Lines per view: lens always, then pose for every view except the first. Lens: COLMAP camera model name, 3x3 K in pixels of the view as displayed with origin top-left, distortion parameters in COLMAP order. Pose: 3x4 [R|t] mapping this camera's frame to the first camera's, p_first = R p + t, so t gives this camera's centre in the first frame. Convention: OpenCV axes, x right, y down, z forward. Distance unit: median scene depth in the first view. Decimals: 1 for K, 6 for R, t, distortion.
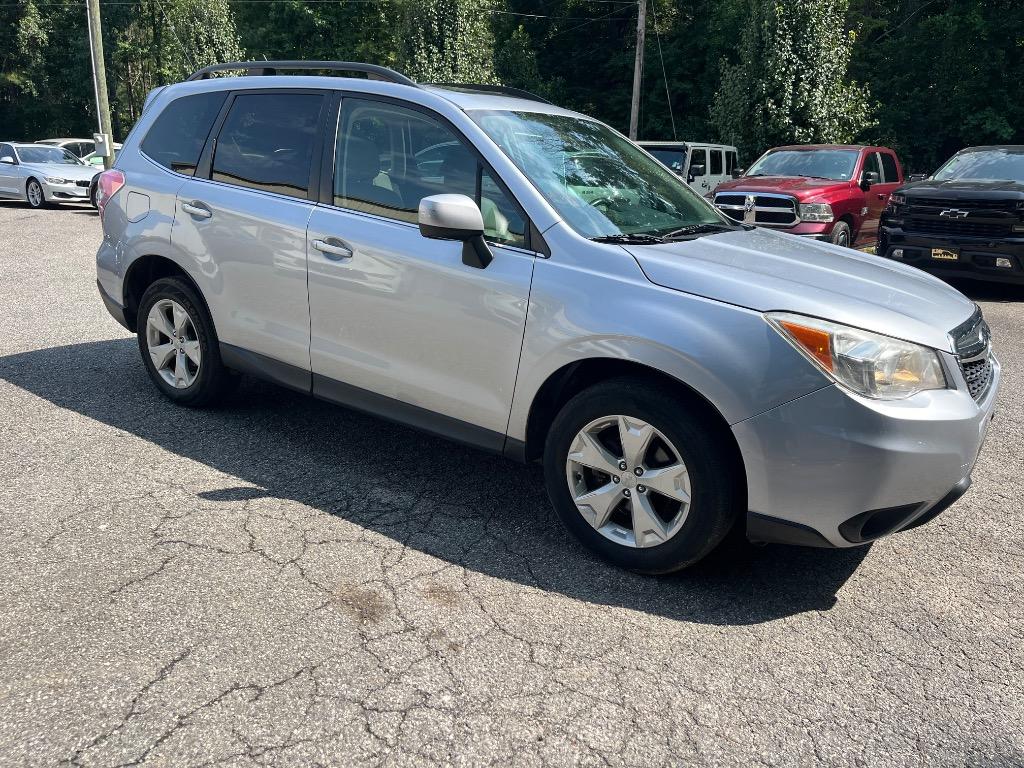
lens RADIAL K [[765.2, 0, 503.8], [0, 765.2, 385.5], [0, 0, 1]] dist [0.068254, -0.093277]
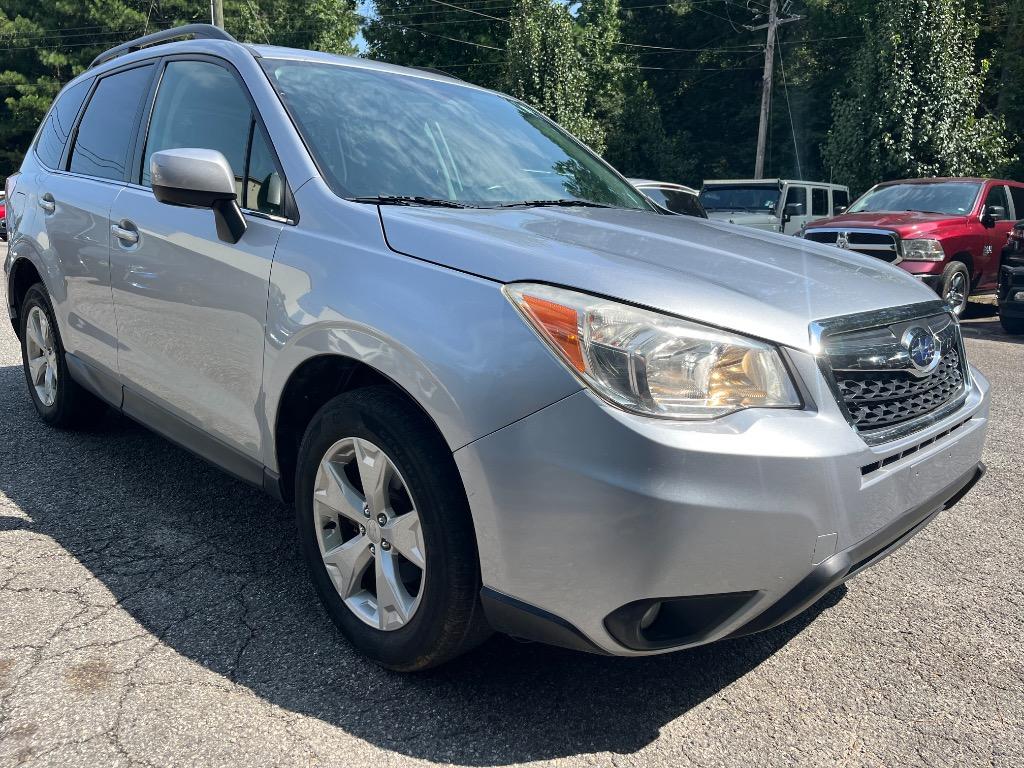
lens RADIAL K [[765.2, 0, 500.7], [0, 765.2, 387.6], [0, 0, 1]] dist [0.068254, -0.093277]
pose [[0.984108, 0.028024, -0.175344, 0.088887], [-0.040436, 0.996891, -0.067618, 0.007682], [0.172904, 0.073634, 0.982182, 0.070517]]
